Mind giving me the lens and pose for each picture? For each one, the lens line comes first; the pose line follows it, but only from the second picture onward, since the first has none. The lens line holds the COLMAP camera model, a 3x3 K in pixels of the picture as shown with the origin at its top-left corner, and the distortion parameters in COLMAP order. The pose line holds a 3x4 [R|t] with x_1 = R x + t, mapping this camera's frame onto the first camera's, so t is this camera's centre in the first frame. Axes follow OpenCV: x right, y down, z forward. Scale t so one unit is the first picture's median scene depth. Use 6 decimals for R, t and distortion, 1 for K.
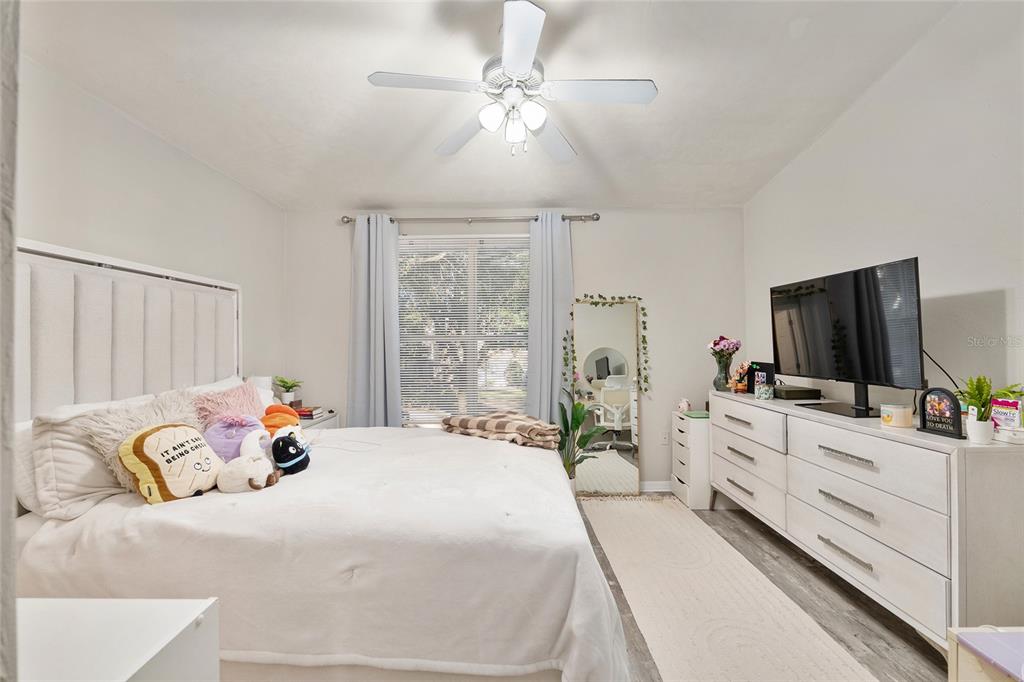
lens RADIAL K [[418.1, 0, 505.9], [0, 418.1, 339.1], [0, 0, 1]] dist [-0.007884, -0.000111]
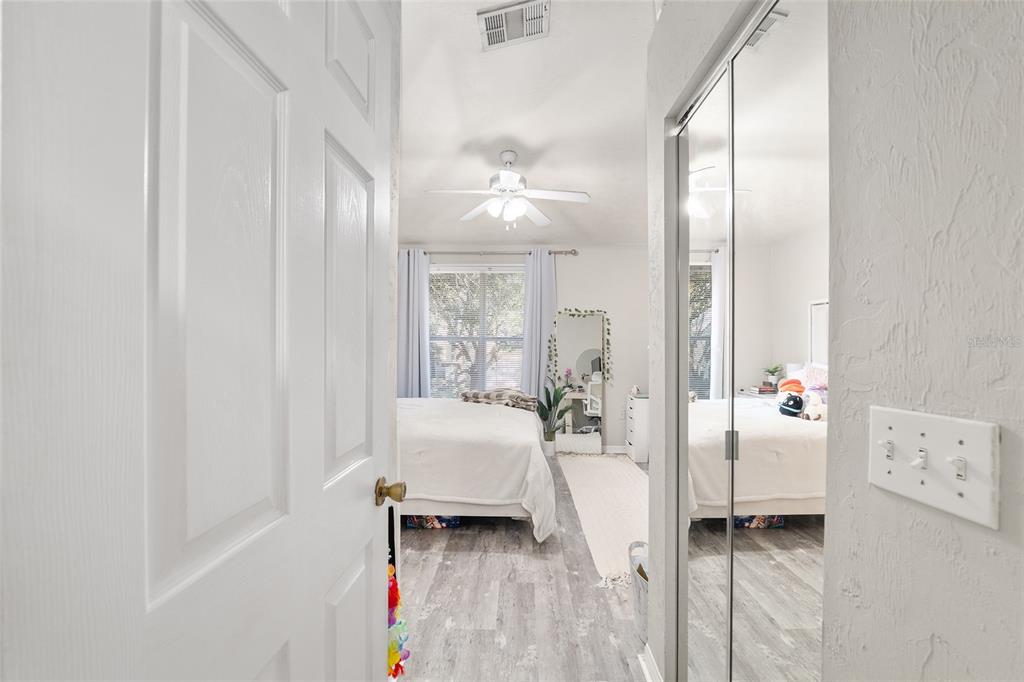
lens RADIAL K [[418.1, 0, 505.9], [0, 418.1, 339.1], [0, 0, 1]] dist [-0.007884, -0.000111]
pose [[0.999545, 0.013335, -0.027048, 0.034647], [-0.013445, 0.999902, -0.003895, 0.001250], [0.026993, 0.004257, 0.999627, -0.377225]]
